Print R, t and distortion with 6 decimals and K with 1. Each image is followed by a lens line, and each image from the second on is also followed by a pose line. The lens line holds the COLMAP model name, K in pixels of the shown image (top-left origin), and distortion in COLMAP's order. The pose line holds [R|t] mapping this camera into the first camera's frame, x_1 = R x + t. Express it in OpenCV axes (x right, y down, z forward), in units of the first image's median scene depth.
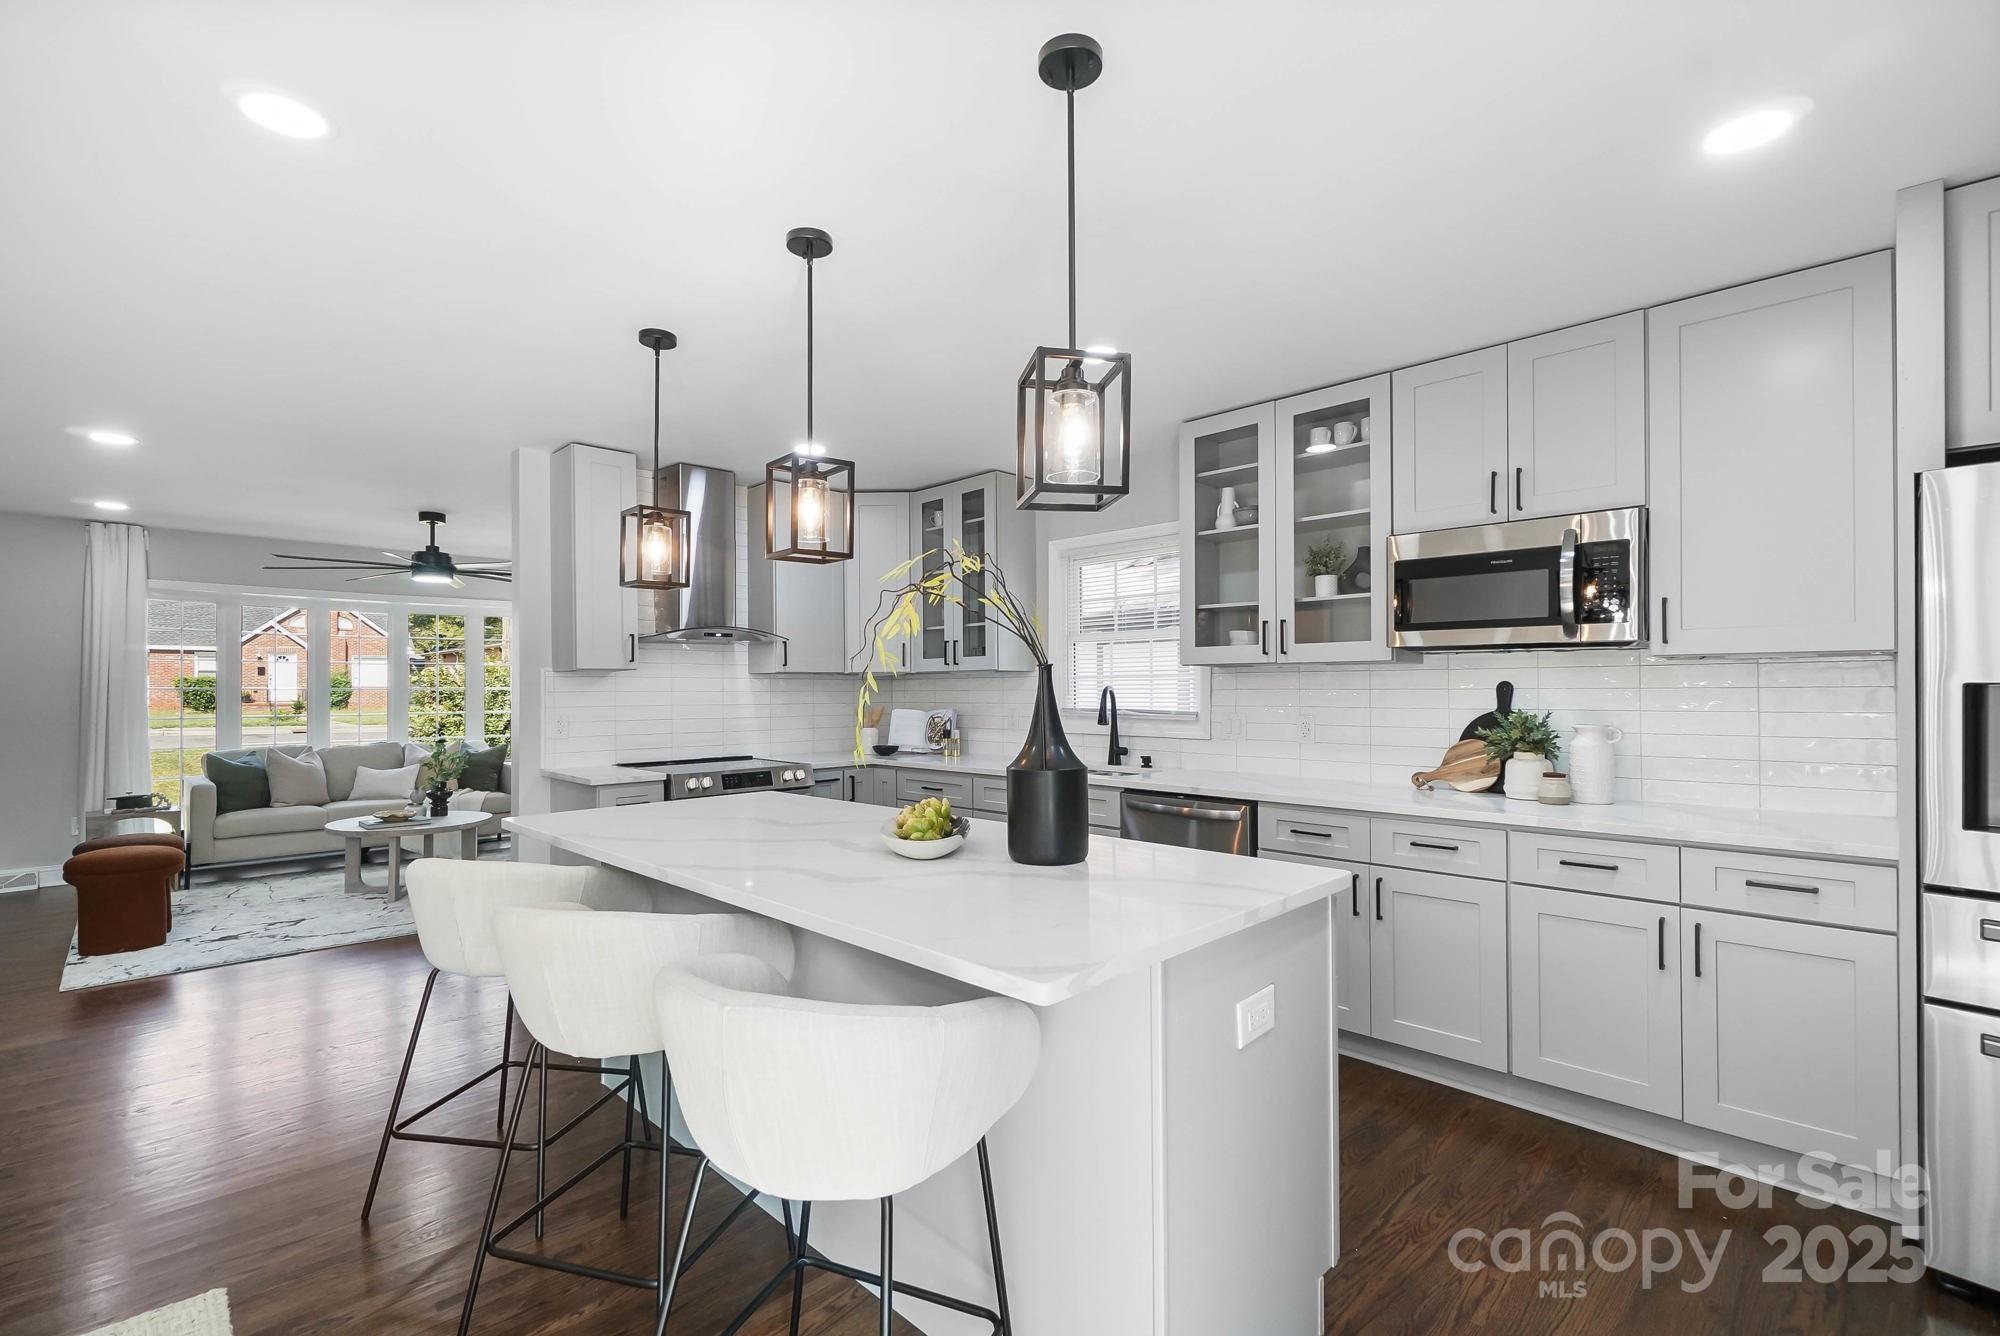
lens RADIAL K [[876.0, 0, 1005.3], [0, 876.0, 689.7], [0, 0, 1]] dist [-0.017772, -0.000041]
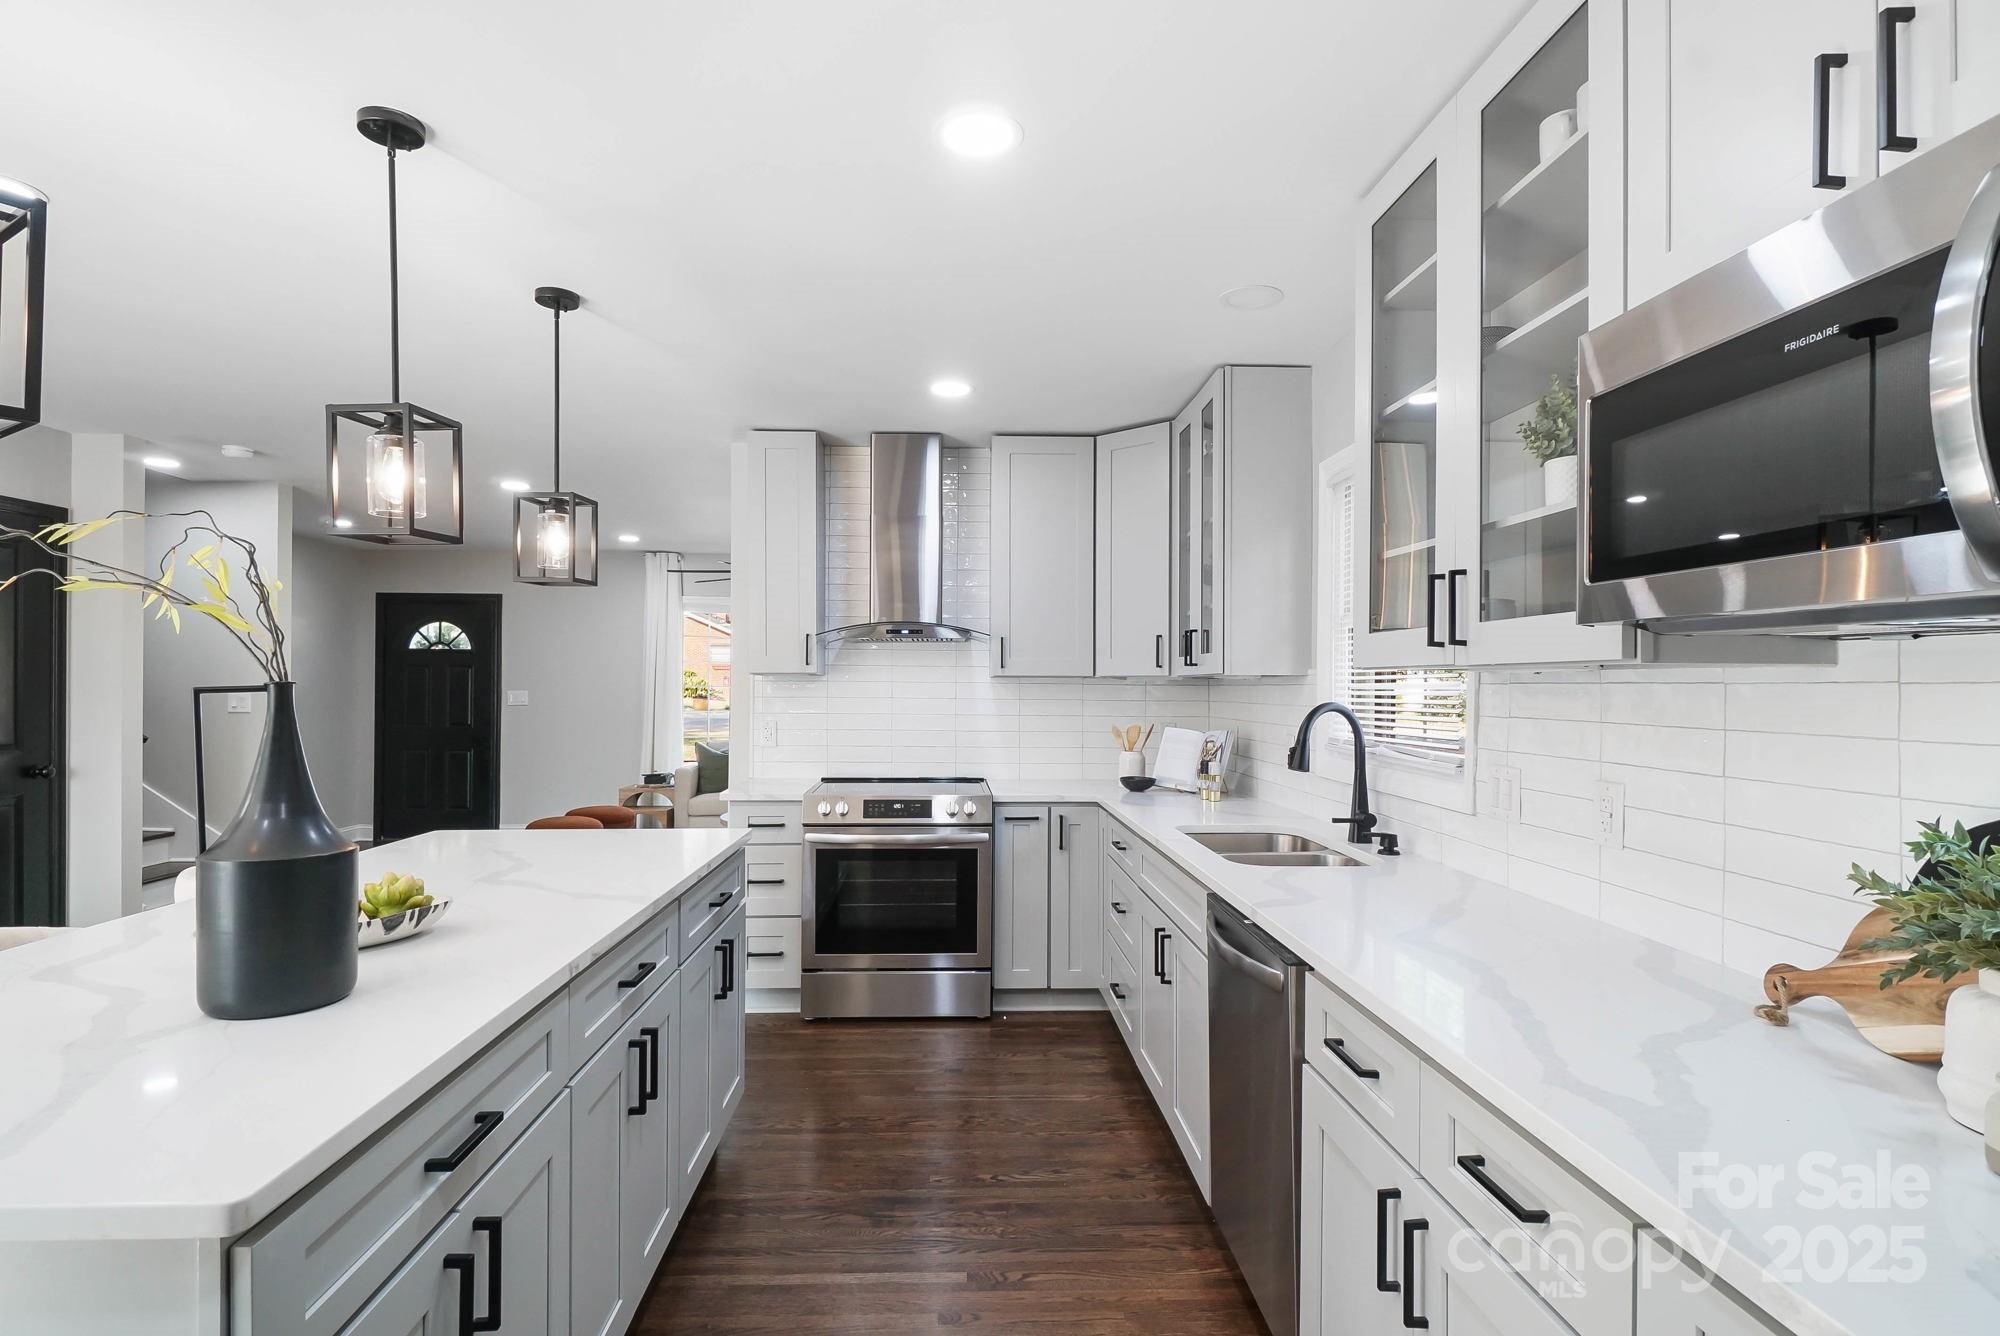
lens RADIAL K [[1003.9, 0, 992.5], [0, 1003.9, 688.1], [0, 0, 1]] dist [-0.001103, -0.000147]
pose [[0.739520, 0.011571, -0.673035, 0.519253], [-0.011192, 0.999925, 0.004893, -0.019894], [0.673041, 0.003915, 0.739595, 0.475485]]
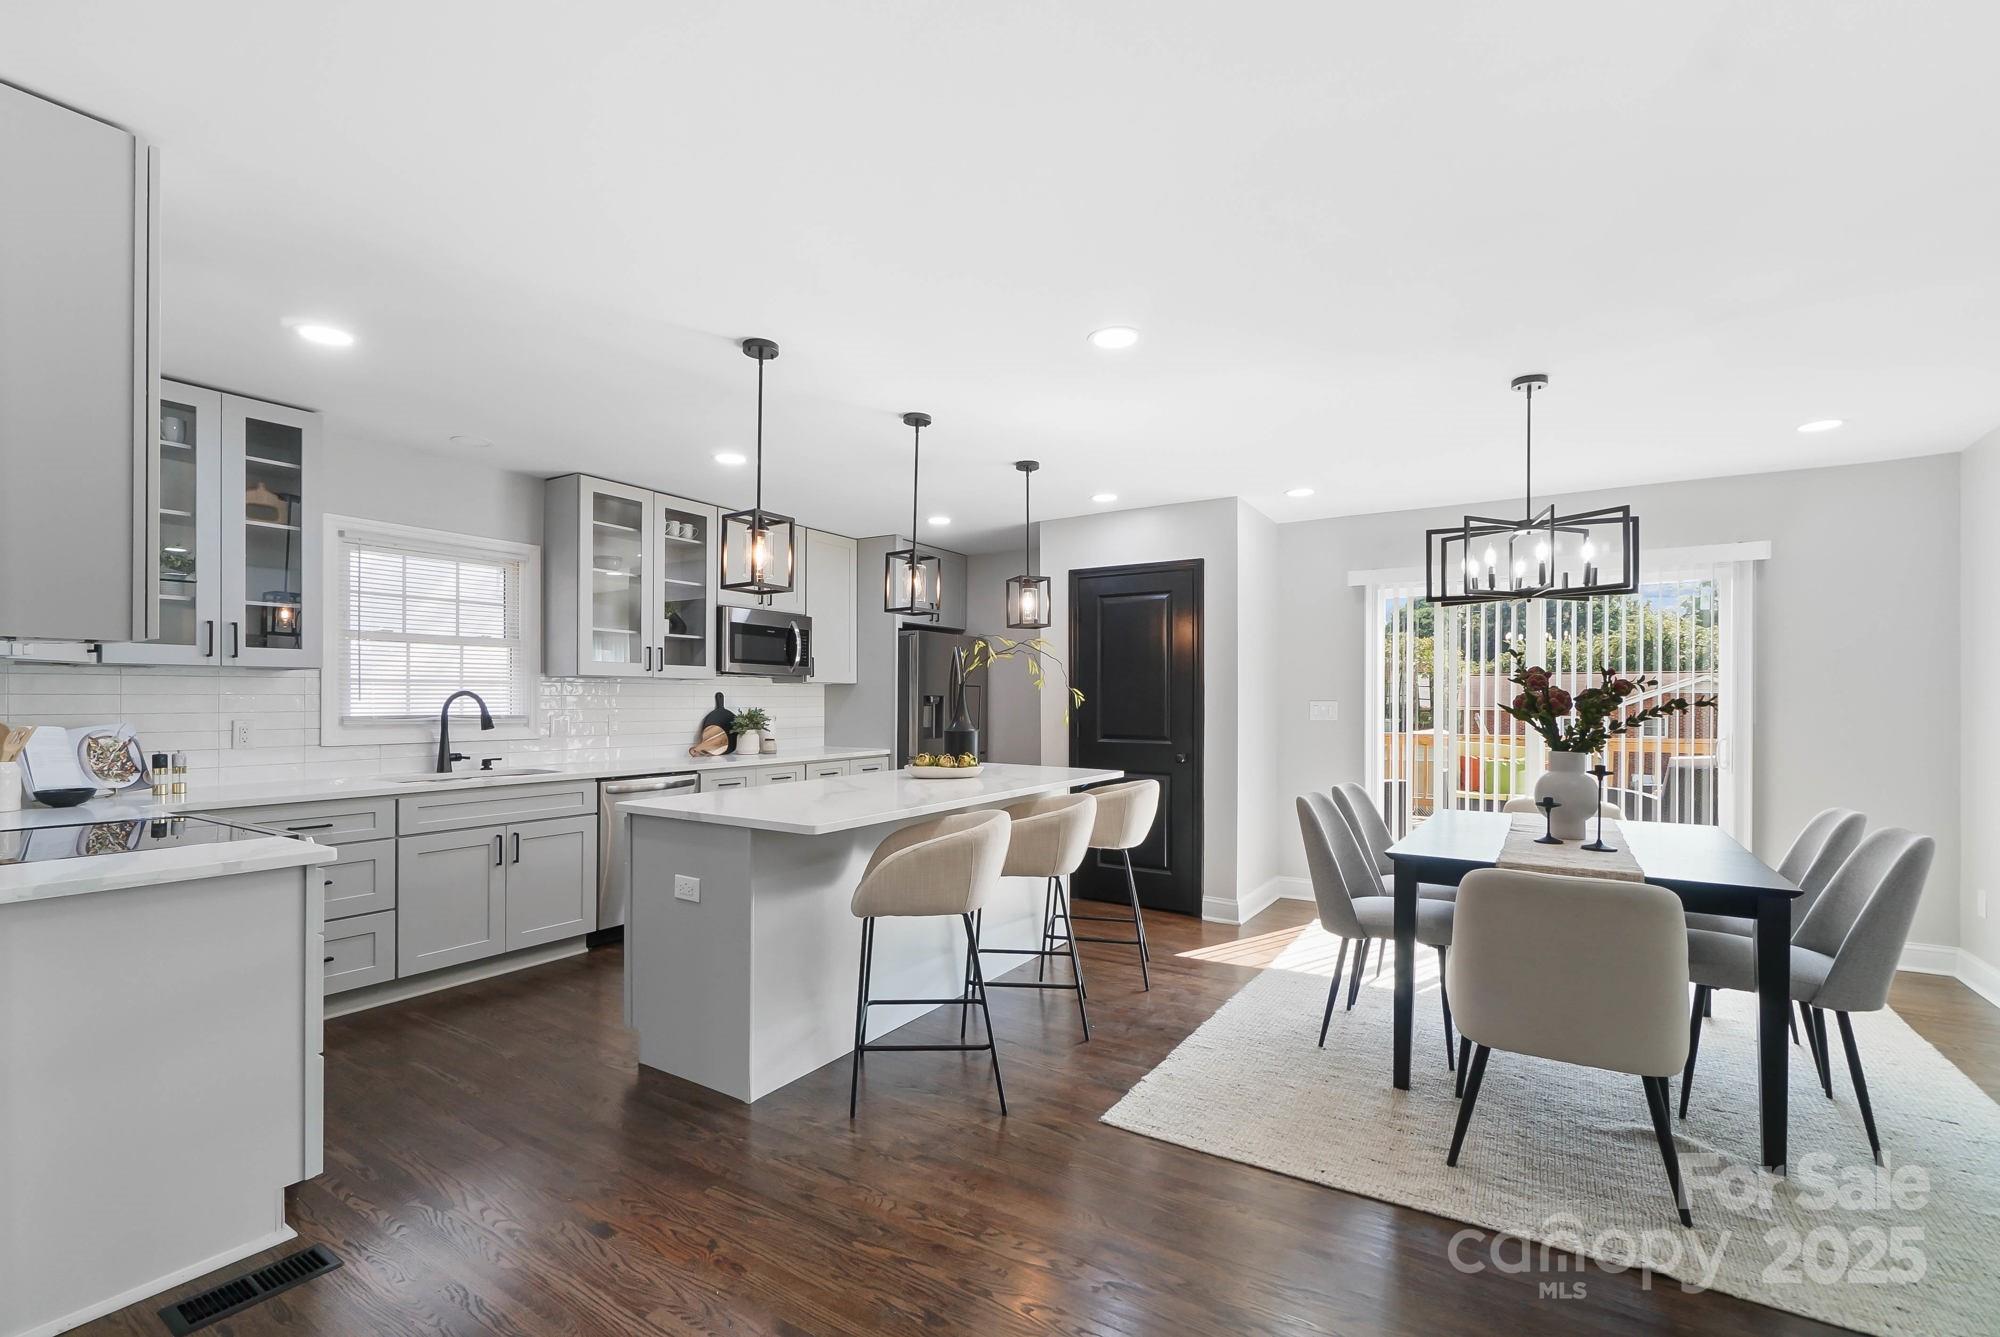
lens RADIAL K [[876.0, 0, 1005.3], [0, 876.0, 690.2], [0, 0, 1]] dist [-0.017772, -0.000041]
pose [[-0.248608, 0.016085, 0.968471, -1.293666], [0.002165, 0.999869, -0.016051, 0.016000], [-0.968602, -0.001894, -0.248610, 0.862012]]
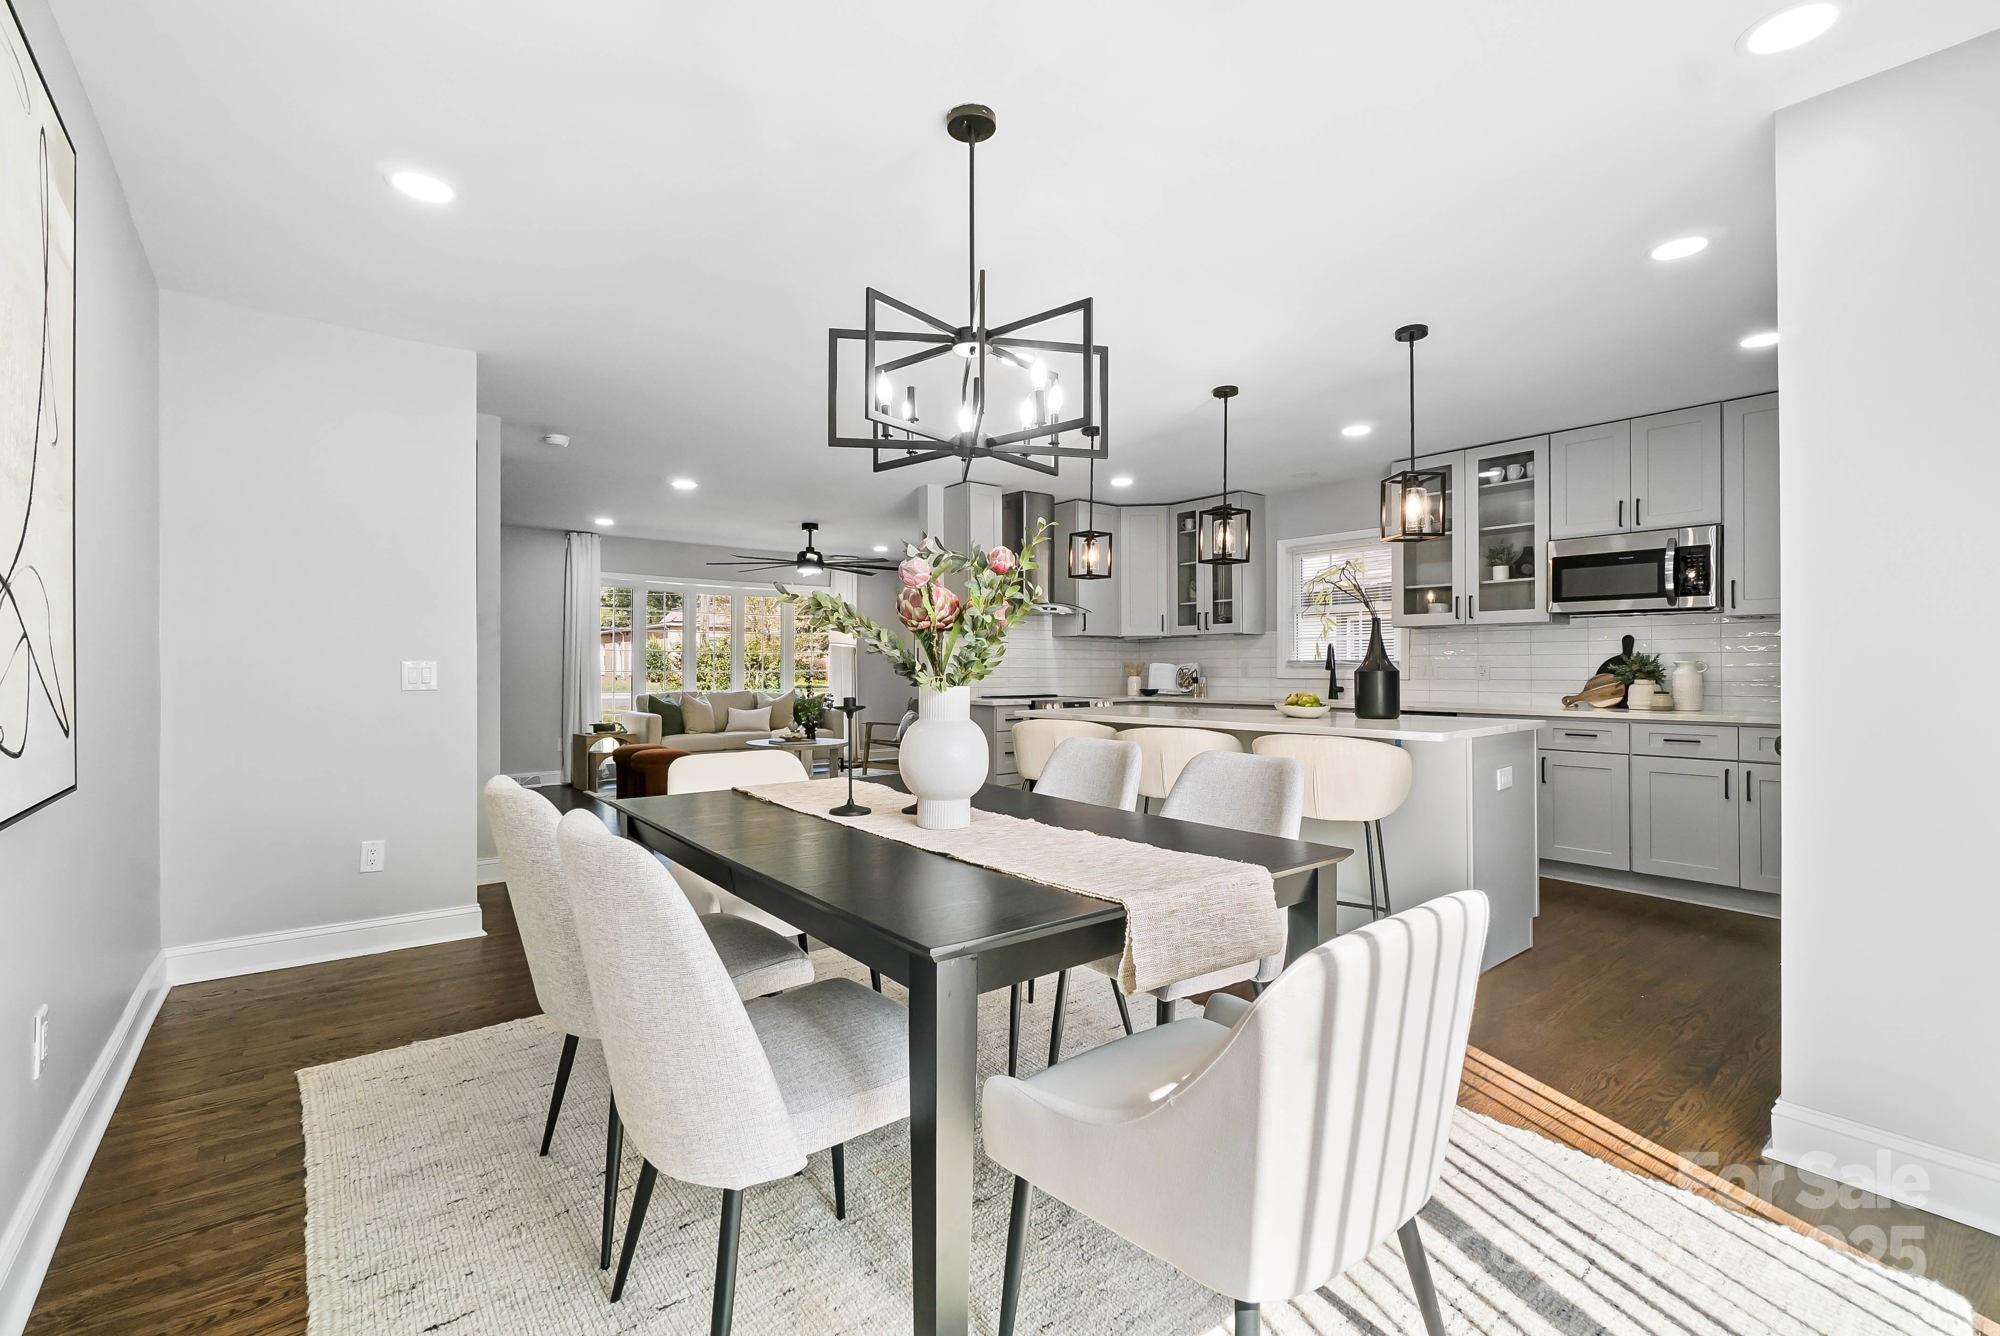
lens RADIAL K [[864.0, 0, 995.9], [0, 864.0, 667.7], [0, 0, 1]] dist [-0.017807, 0.000497]
pose [[0.993233, 0.003172, -0.116094, -0.342194], [-0.003373, 0.999993, -0.001534, 0.052304], [0.116089, 0.001915, 0.993237, -0.599704]]
